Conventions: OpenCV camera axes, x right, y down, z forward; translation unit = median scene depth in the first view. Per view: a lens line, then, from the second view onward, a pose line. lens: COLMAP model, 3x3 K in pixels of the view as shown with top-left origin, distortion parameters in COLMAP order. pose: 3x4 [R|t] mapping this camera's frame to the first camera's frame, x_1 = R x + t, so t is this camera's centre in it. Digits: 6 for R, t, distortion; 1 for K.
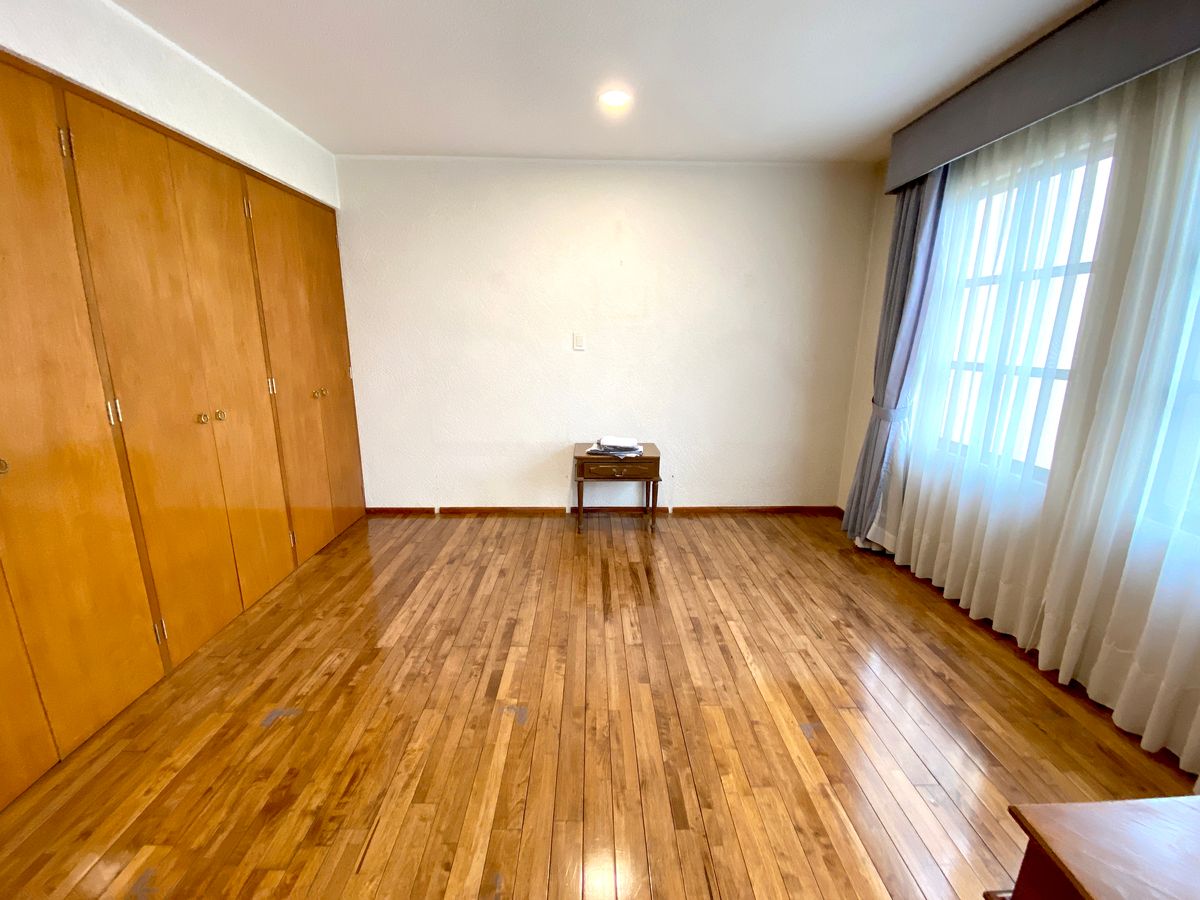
lens RADIAL K [[514.5, 0, 595.7], [0, 514.5, 455.4], [0, 0, 1]] dist [0.020199, -0.002536]
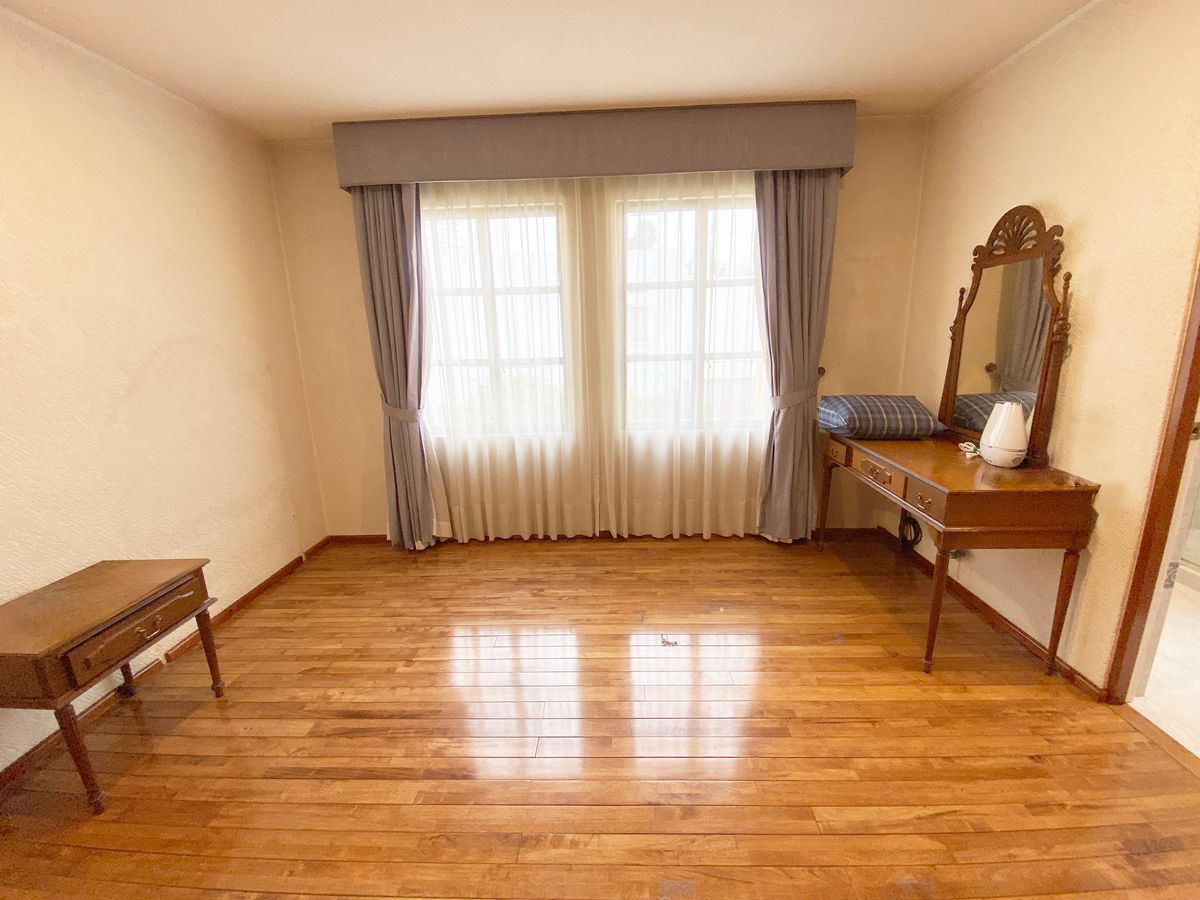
lens RADIAL K [[514.5, 0, 604.1], [0, 514.5, 445.8], [0, 0, 1]] dist [0.020199, -0.002536]
pose [[0.028265, -0.235127, 0.971554, -0.460552], [0.254974, 0.941487, 0.220432, -0.160227], [-0.966535, 0.241490, 0.086563, 0.597492]]
